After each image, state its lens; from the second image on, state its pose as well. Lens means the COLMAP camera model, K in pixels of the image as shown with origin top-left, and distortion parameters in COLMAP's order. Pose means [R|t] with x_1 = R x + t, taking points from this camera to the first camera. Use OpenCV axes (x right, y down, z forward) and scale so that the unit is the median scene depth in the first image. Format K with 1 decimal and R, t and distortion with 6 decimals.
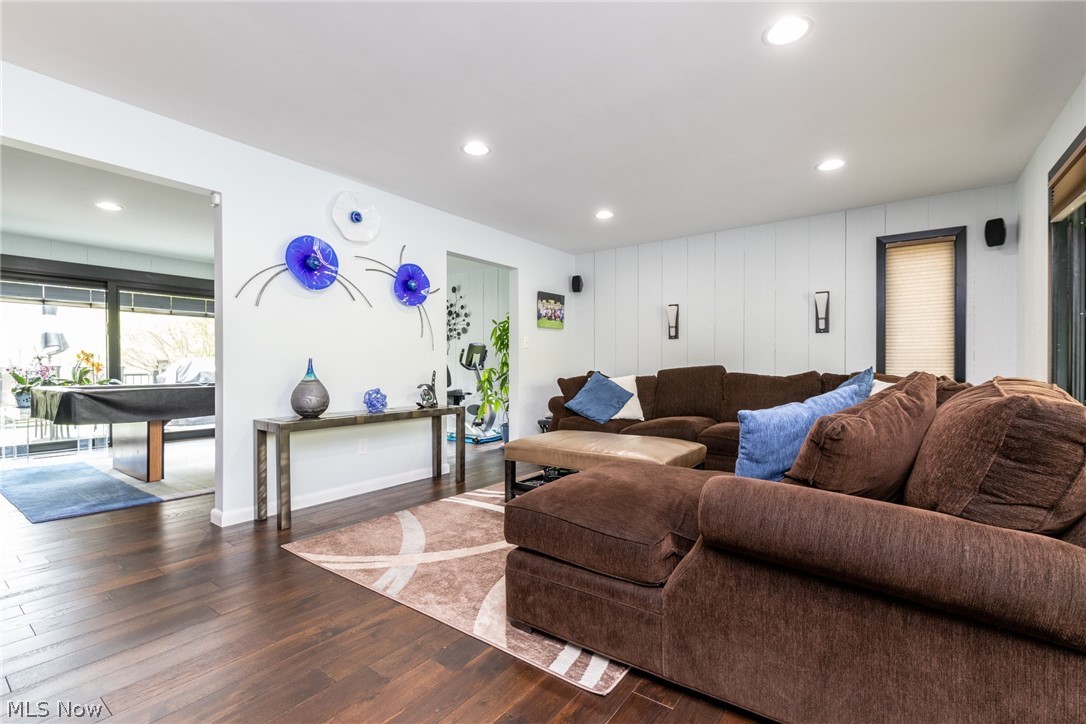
lens RADIAL K [[485.4, 0, 546.8], [0, 485.4, 365.3], [0, 0, 1]] dist [0.010202, 0.000056]
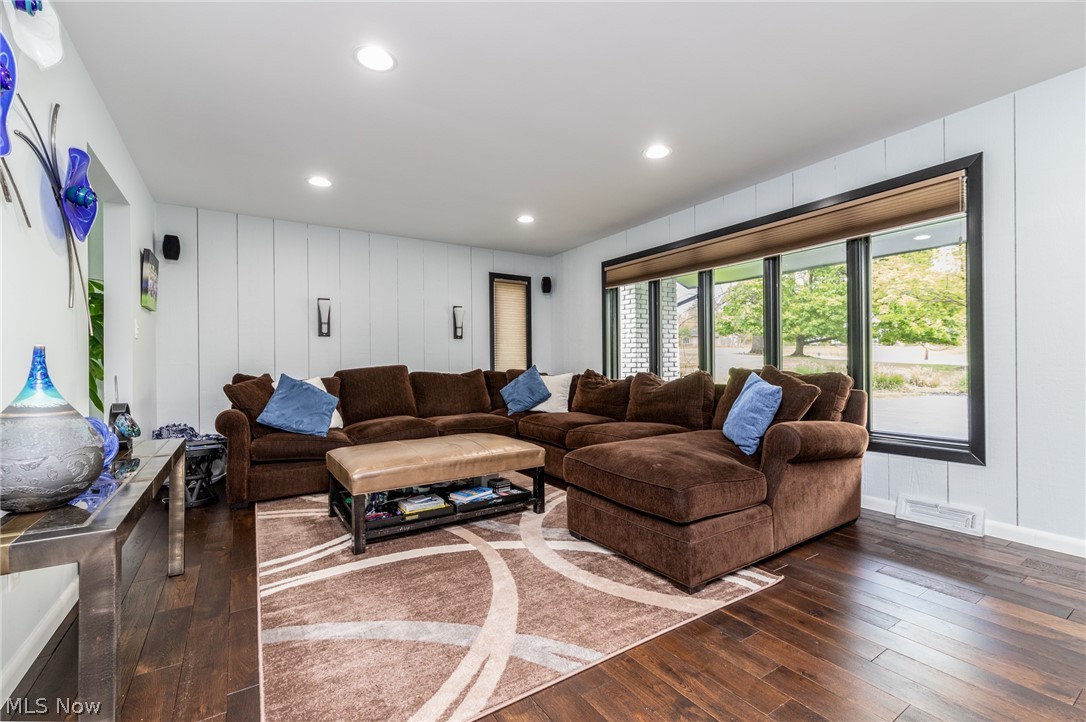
lens RADIAL K [[466.6, 0, 542.0], [0, 466.6, 363.9], [0, 0, 1]] dist [-0.000100, -0.000428]
pose [[0.357132, 0.000346, 0.934054, -0.573345], [0.007857, 0.999963, -0.003375, 0.003368], [-0.934021, 0.008544, 0.357116, 0.448344]]
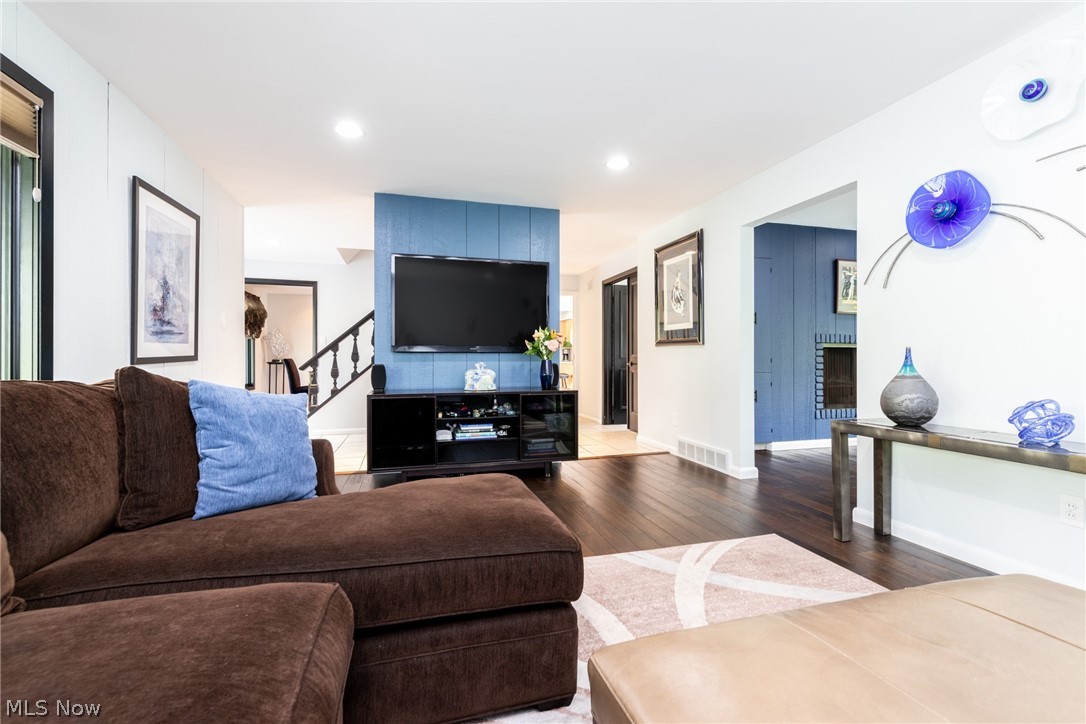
lens RADIAL K [[466.6, 0, 542.0], [0, 466.6, 364.9], [0, 0, 1]] dist [-0.000100, -0.000428]
pose [[-0.615871, 0.011440, -0.787764, 0.359654], [-0.000667, 0.999887, 0.015042, 0.002677], [0.787847, 0.009790, -0.615793, 0.843066]]
